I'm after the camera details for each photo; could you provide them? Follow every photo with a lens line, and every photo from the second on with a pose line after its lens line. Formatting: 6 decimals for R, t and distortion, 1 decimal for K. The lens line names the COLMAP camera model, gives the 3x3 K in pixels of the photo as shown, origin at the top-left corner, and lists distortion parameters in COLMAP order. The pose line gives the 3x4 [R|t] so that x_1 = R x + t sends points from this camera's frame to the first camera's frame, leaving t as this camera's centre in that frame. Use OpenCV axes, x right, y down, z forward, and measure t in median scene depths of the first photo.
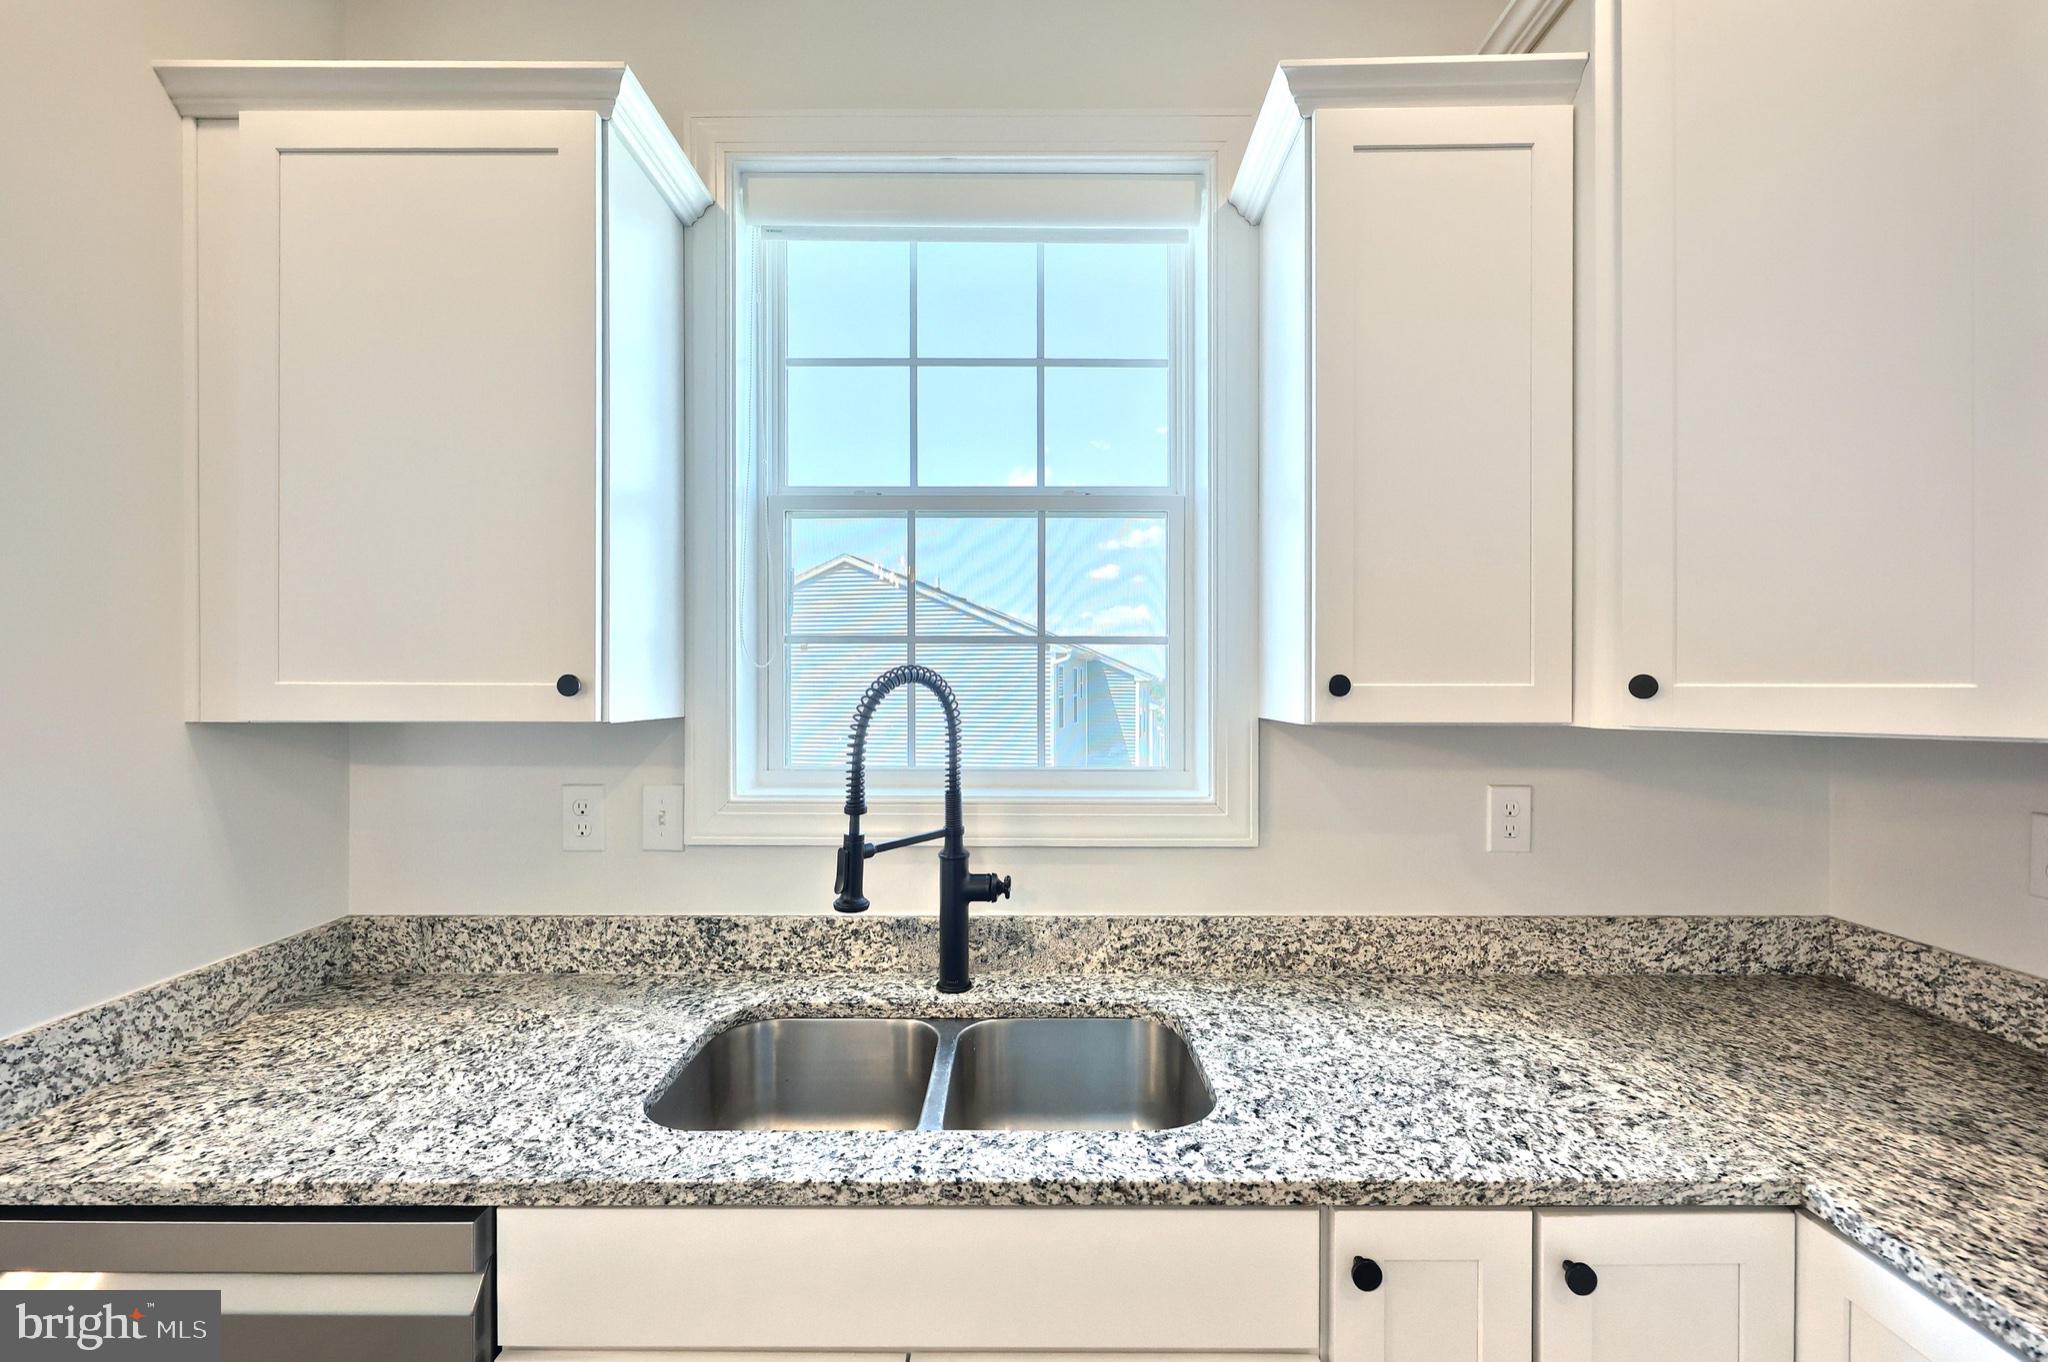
lens RADIAL K [[826.3, 0, 1030.8], [0, 826.3, 686.4], [0, 0, 1]] dist [0.000048, -0.000487]
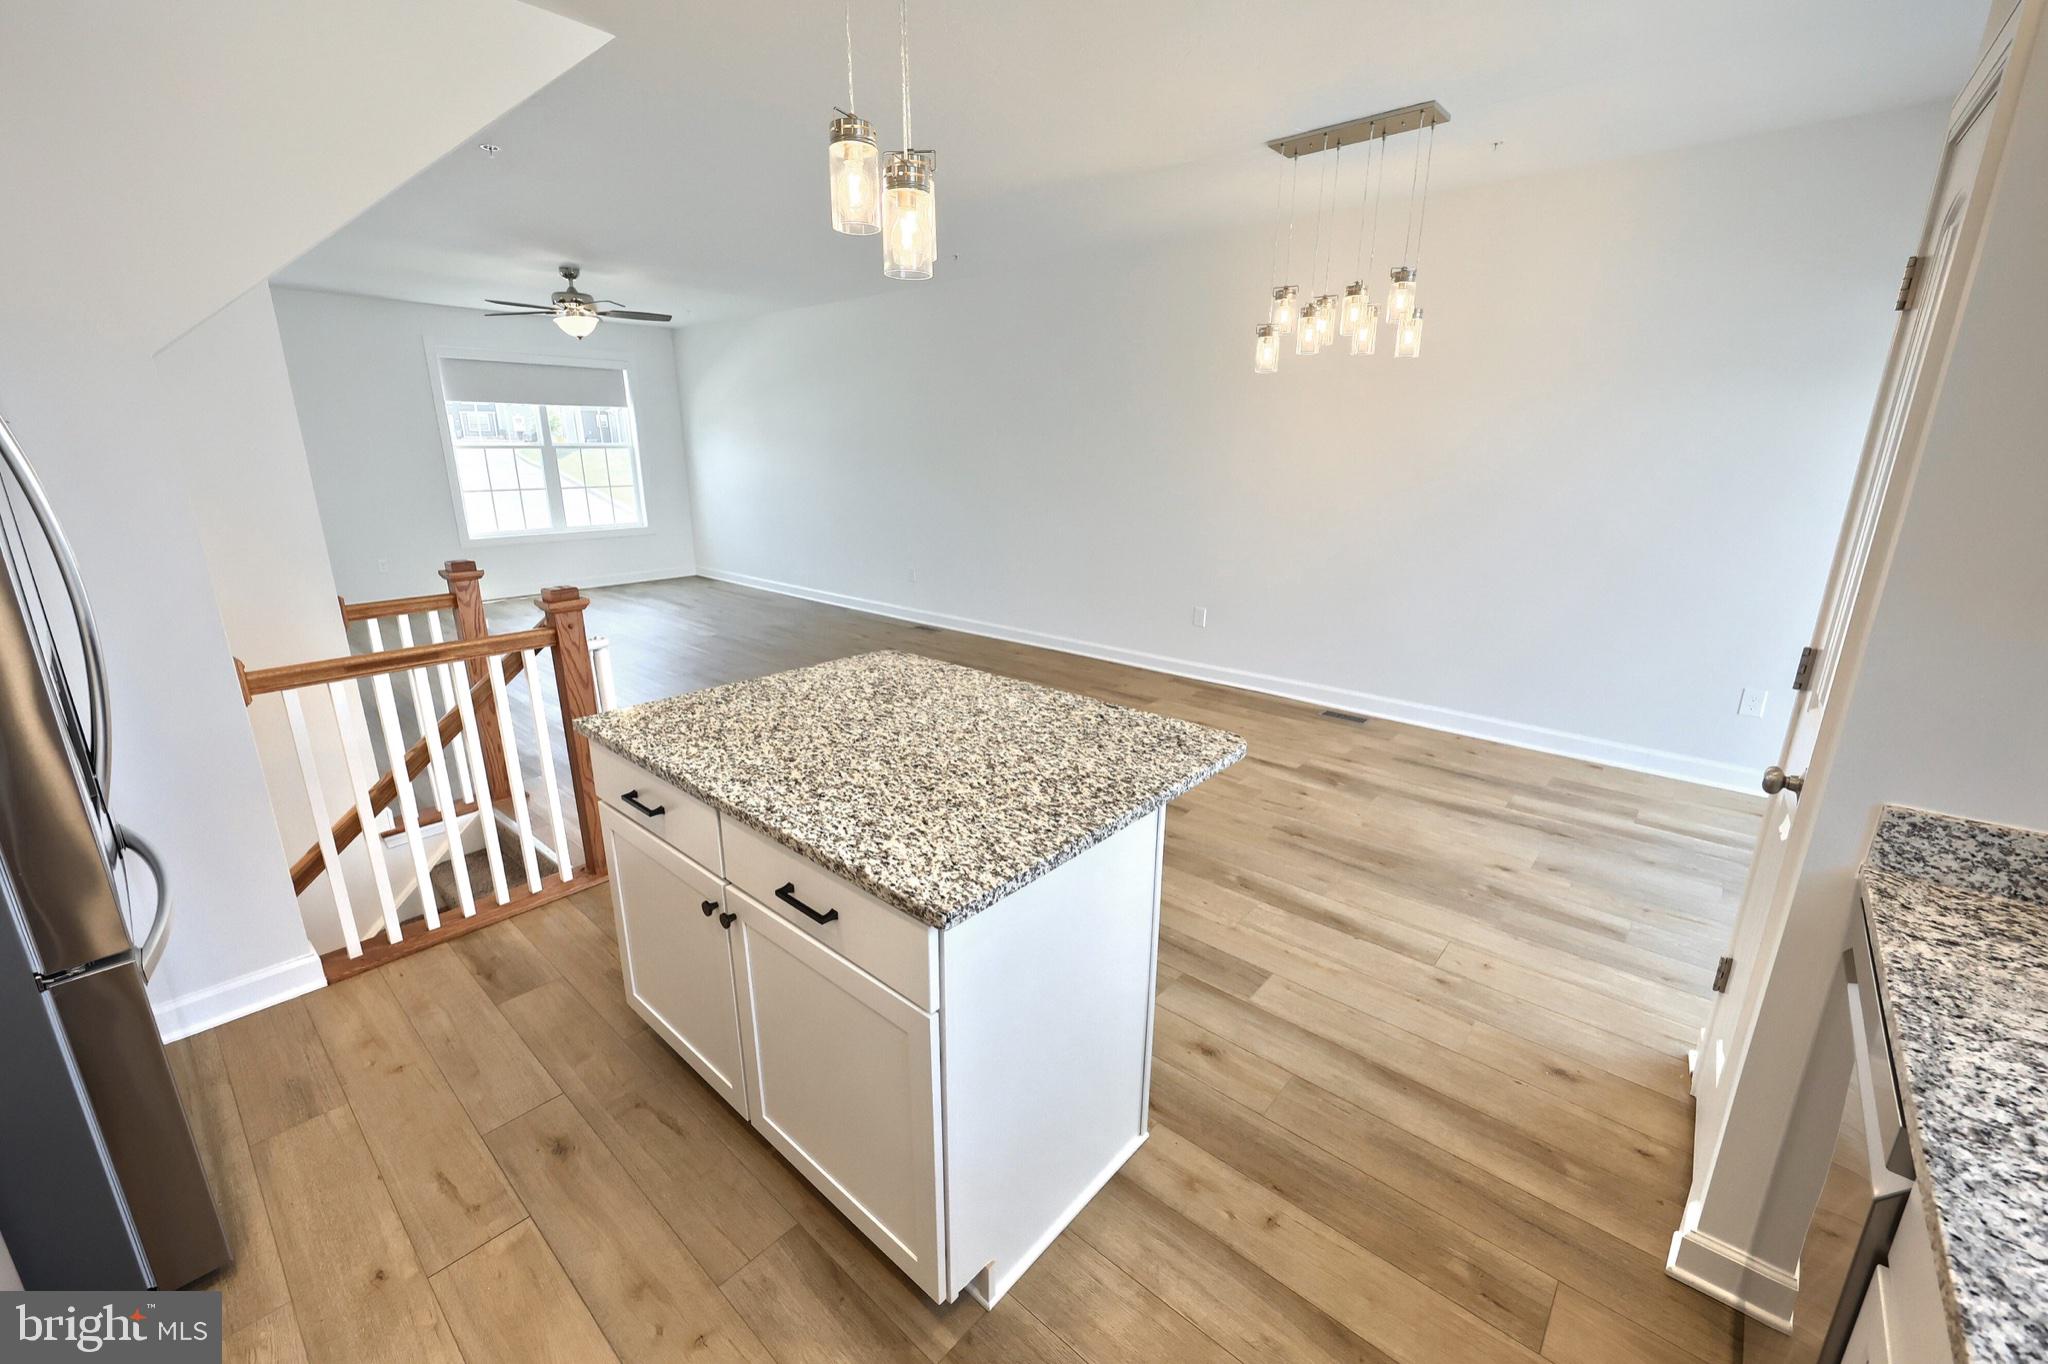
lens RADIAL K [[826.3, 0, 1022.3], [0, 826.3, 682.5], [0, 0, 1]] dist [0.000048, -0.000487]
pose [[-0.661668, 0.203016, -0.721789, 0.509917], [-0.007999, 0.960680, 0.277542, -0.092789], [0.749754, 0.189414, -0.634027, 0.639195]]
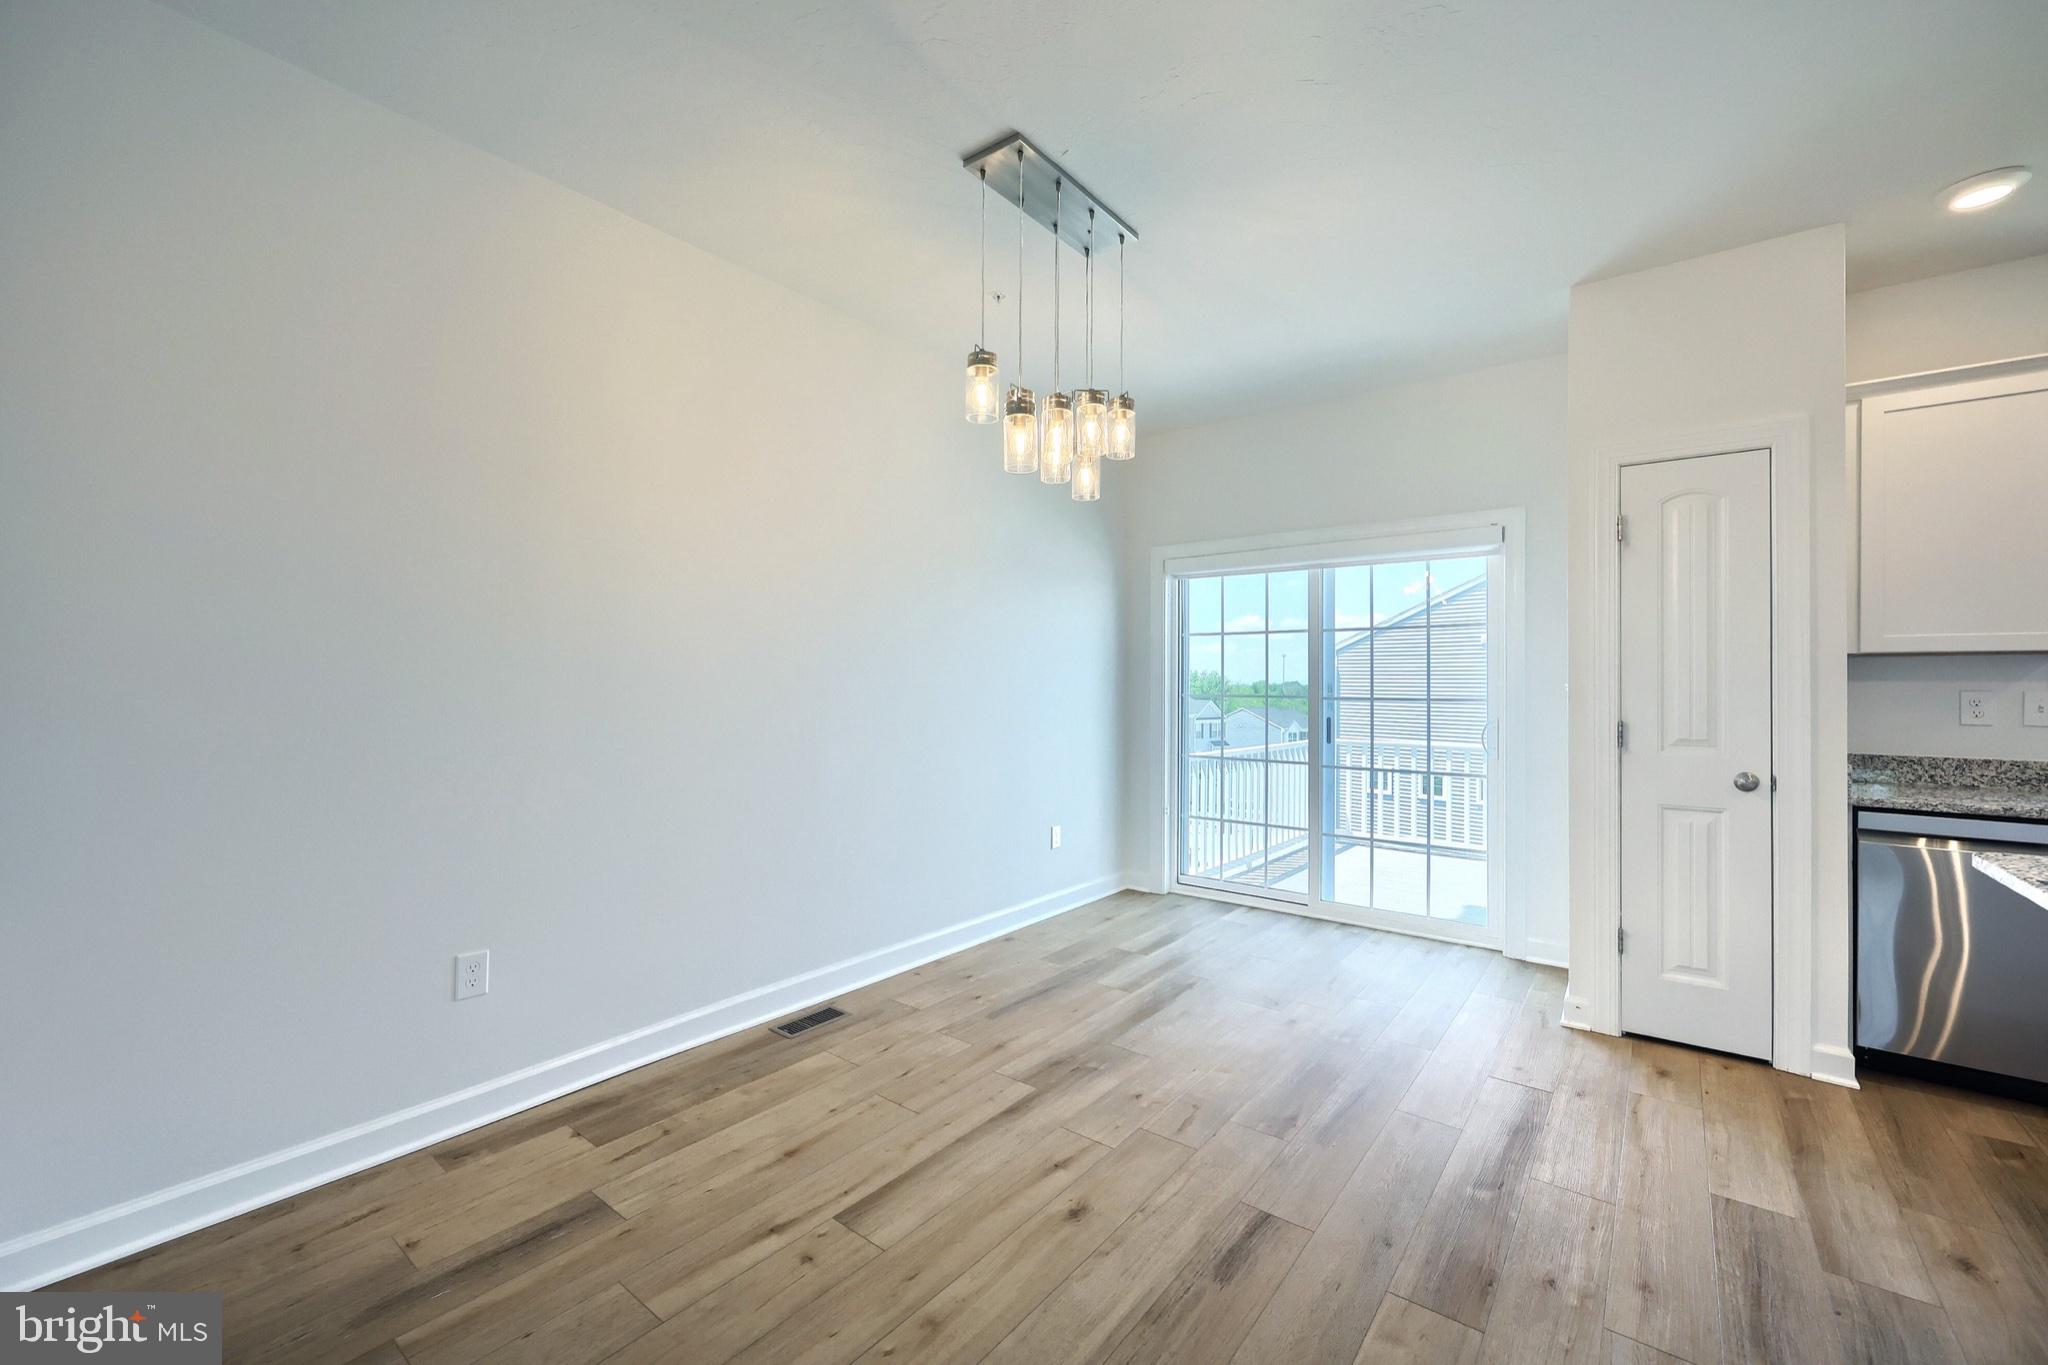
lens RADIAL K [[826.3, 0, 1017.7], [0, 826.3, 685.0], [0, 0, 1]] dist [0.000048, -0.000487]
pose [[0.782063, 0.000314, -0.623199, -1.444266], [-0.004368, 0.999978, -0.004978, 0.166264], [0.623184, 0.006615, 0.782047, -2.502380]]
